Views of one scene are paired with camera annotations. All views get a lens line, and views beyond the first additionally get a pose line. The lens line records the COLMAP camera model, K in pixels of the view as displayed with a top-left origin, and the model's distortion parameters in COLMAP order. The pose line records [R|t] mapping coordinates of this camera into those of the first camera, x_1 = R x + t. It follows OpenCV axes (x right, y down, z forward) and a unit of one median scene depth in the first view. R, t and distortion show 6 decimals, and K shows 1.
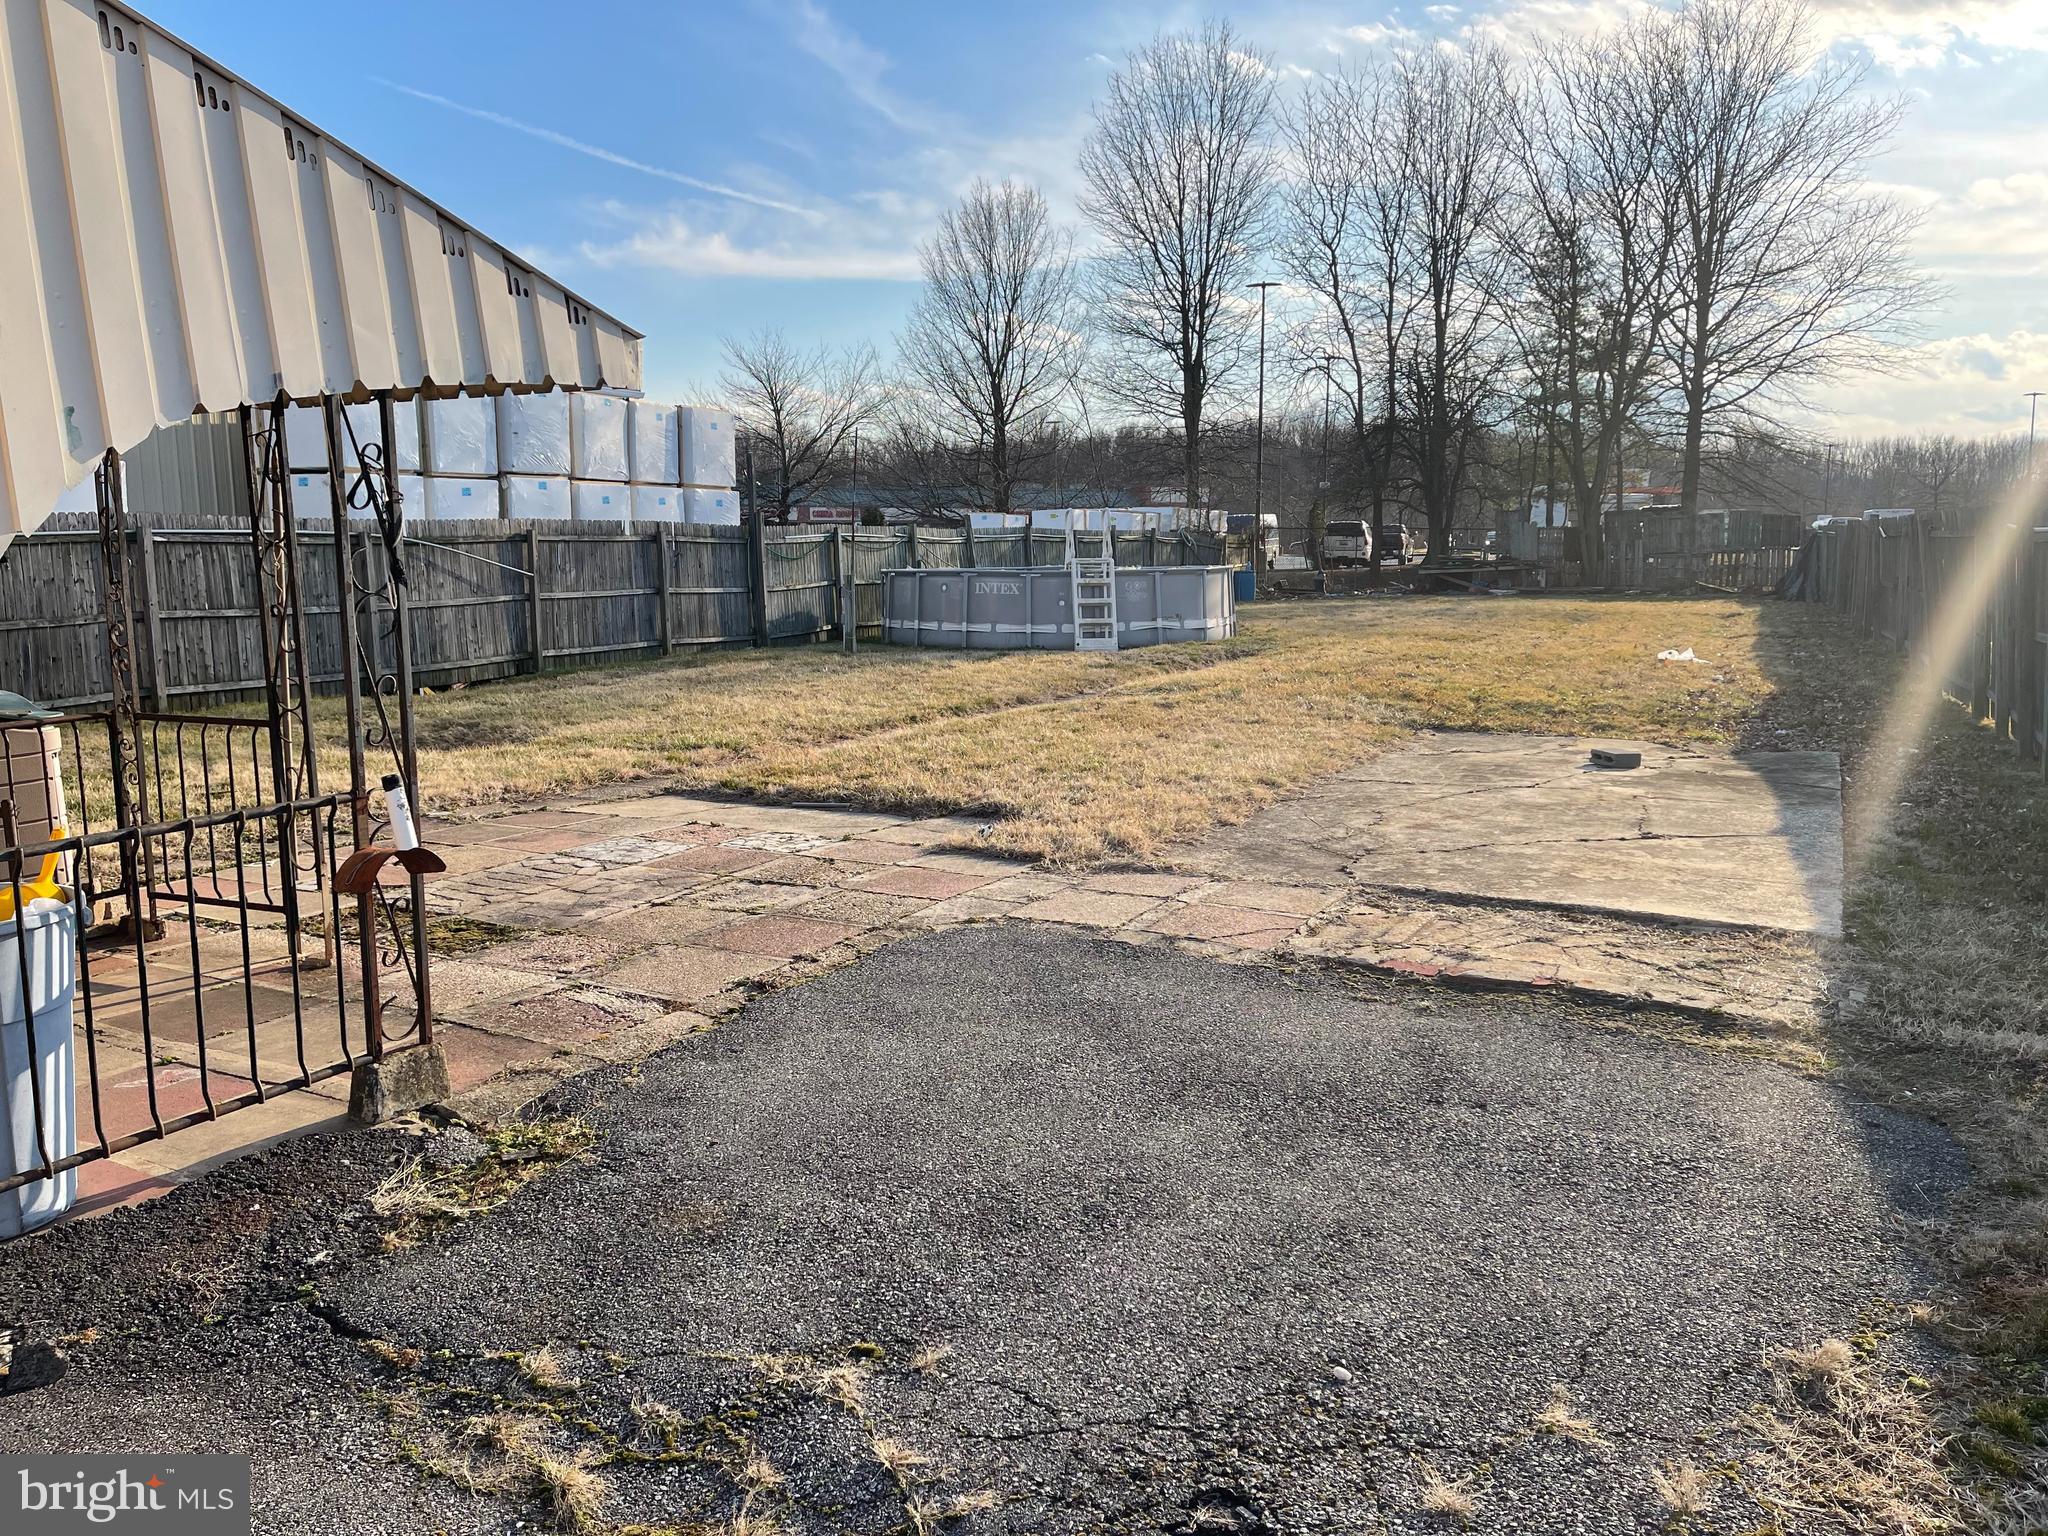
lens RADIAL K [[1550.6, 0, 1025.2], [0, 1550.6, 766.9], [0, 0, 1]] dist [0.071163, -0.092231]
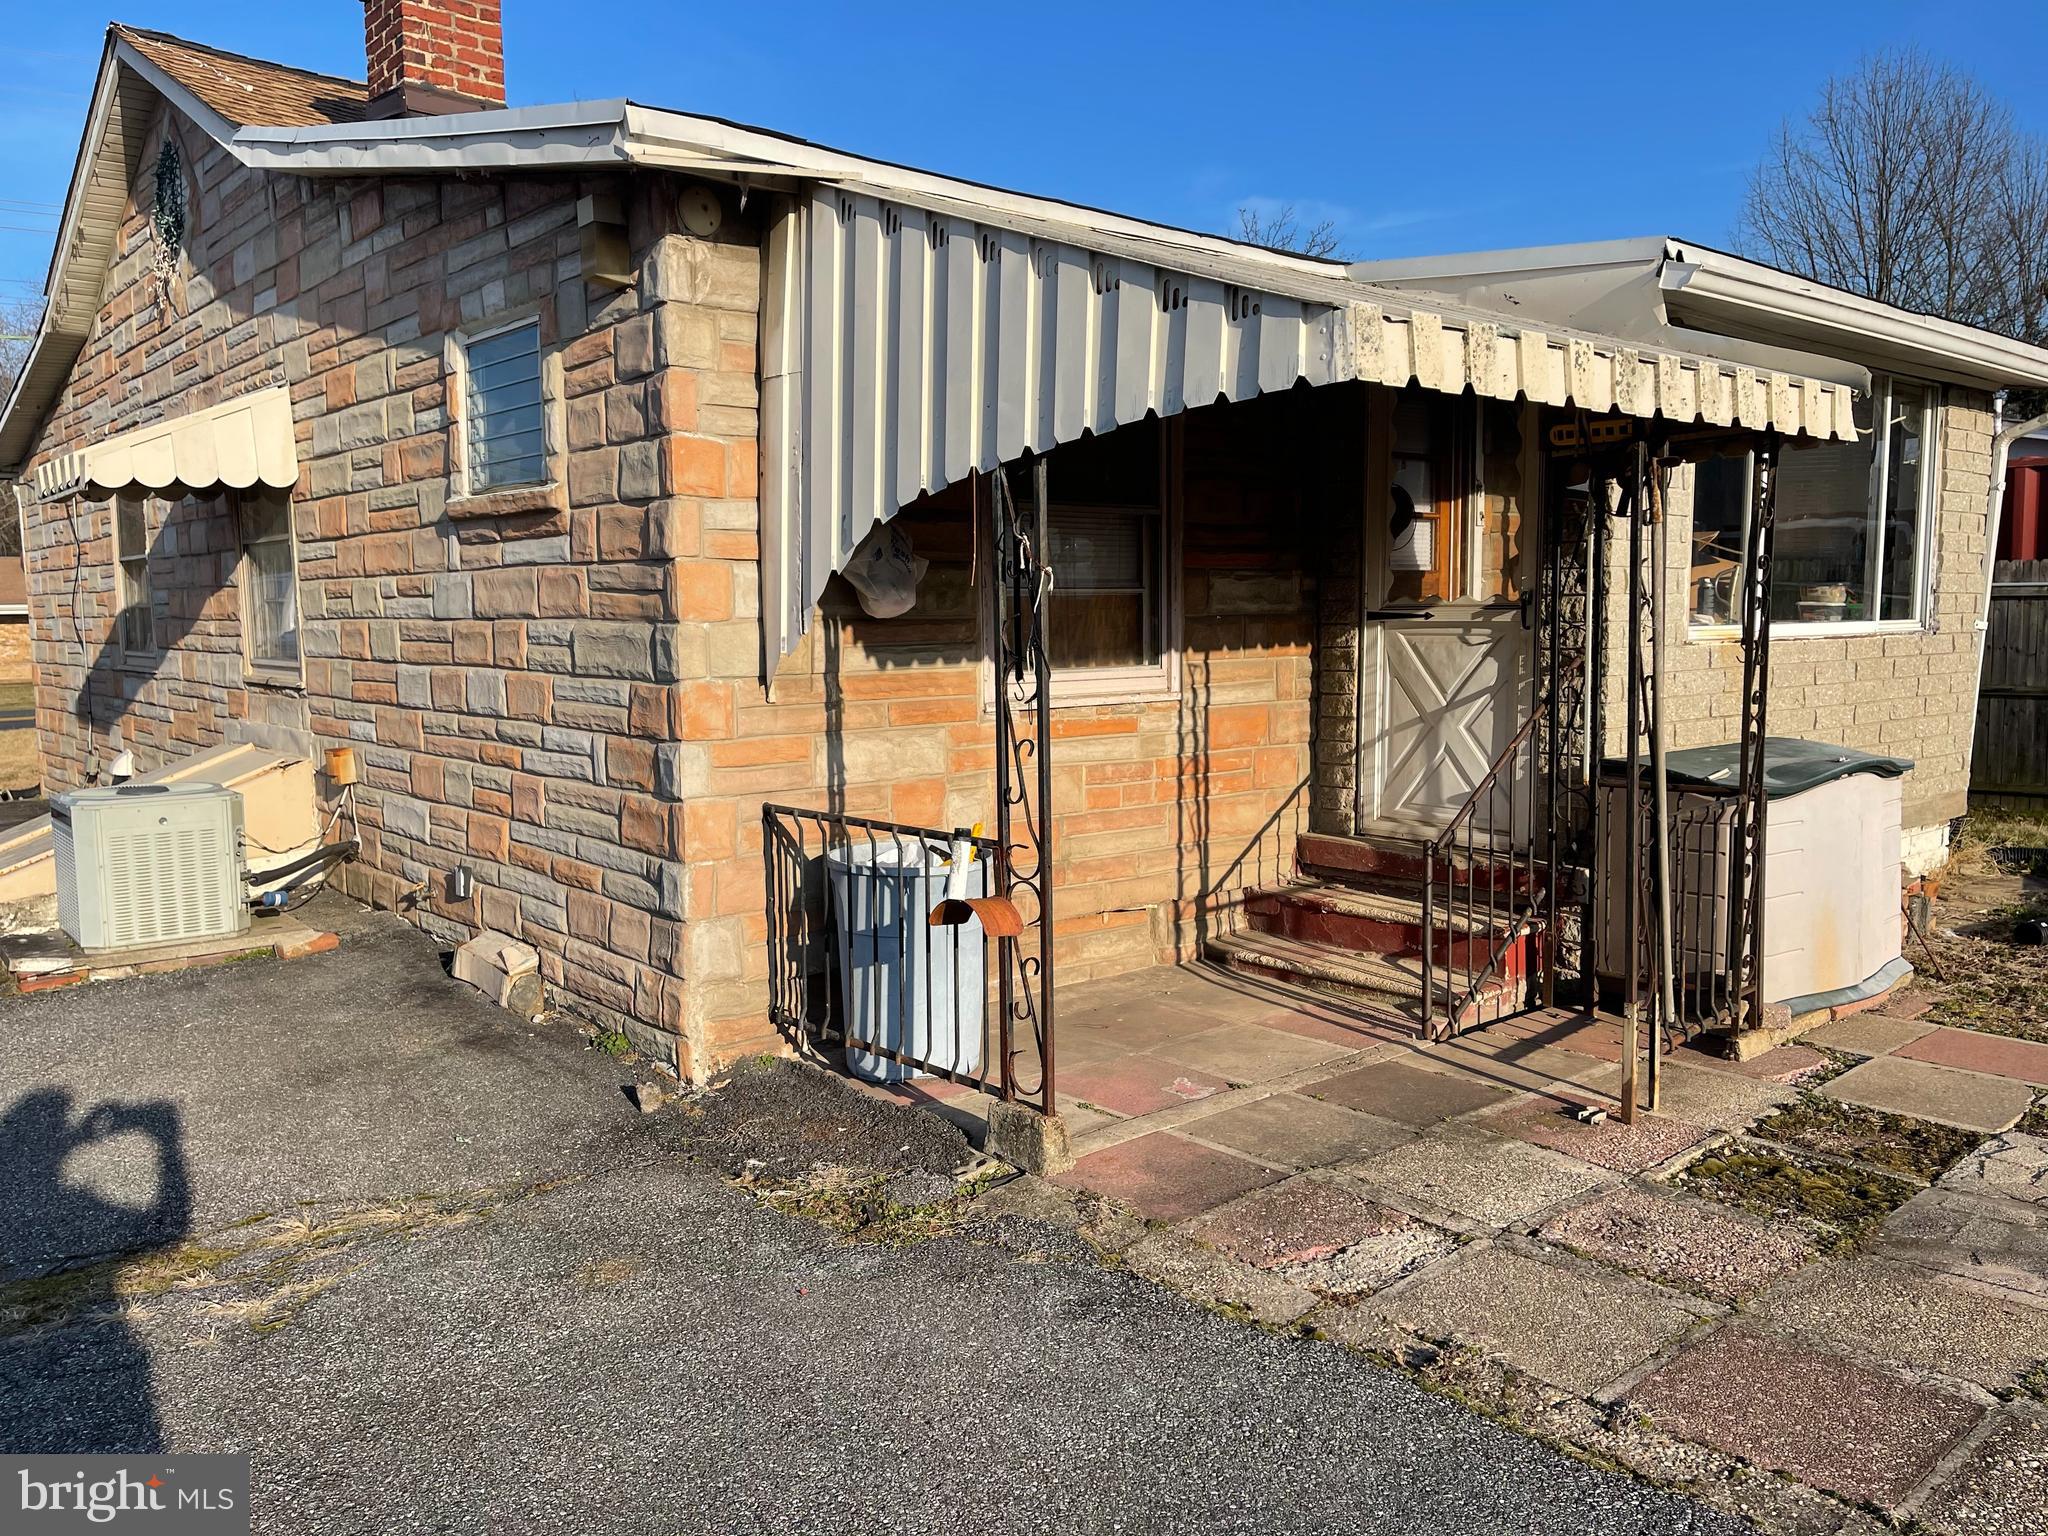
lens RADIAL K [[1550.6, 0, 1027.0], [0, 1550.6, 764.9], [0, 0, 1]] dist [0.071163, -0.092231]
pose [[-0.343573, 0.105963, -0.933129, 0.414743], [-0.121507, 0.980247, 0.156052, -0.154395], [0.931232, 0.166998, -0.323911, 1.030948]]
